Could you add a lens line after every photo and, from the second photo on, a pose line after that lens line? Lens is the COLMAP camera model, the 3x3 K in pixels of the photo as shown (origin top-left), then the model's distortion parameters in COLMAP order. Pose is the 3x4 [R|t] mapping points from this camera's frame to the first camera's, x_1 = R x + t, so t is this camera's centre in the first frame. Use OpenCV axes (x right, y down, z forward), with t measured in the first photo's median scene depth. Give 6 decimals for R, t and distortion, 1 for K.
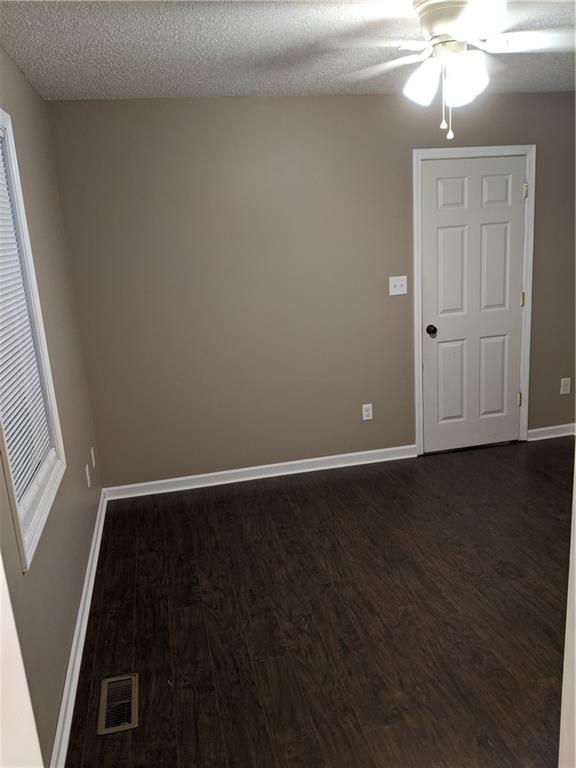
lens RADIAL K [[622.9, 0, 288.6], [0, 622.9, 394.5], [0, 0, 1]] dist [0.069087, -0.125133]
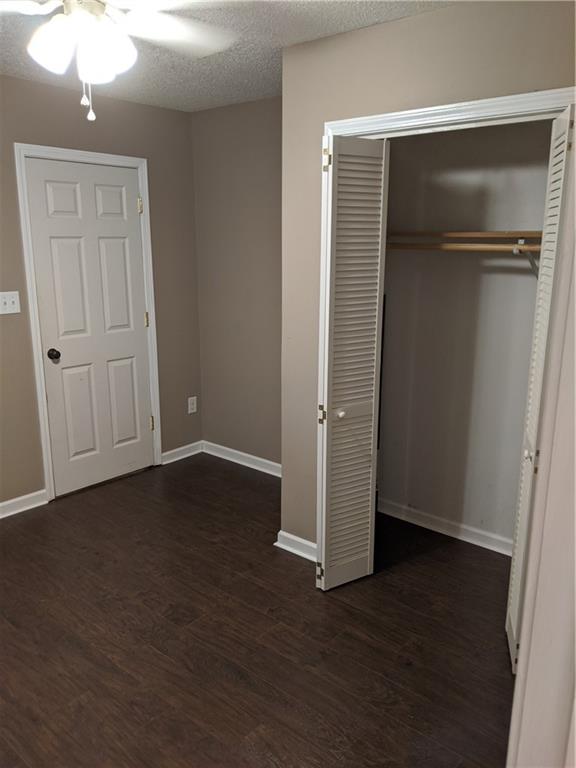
lens RADIAL K [[622.9, 0, 288.6], [0, 622.9, 394.5], [0, 0, 1]] dist [0.069087, -0.125133]
pose [[0.804931, -0.079445, 0.588027, -0.025287], [0.101323, 0.994844, -0.004291, -0.012011], [-0.584654, 0.063034, 0.808830, 0.115003]]
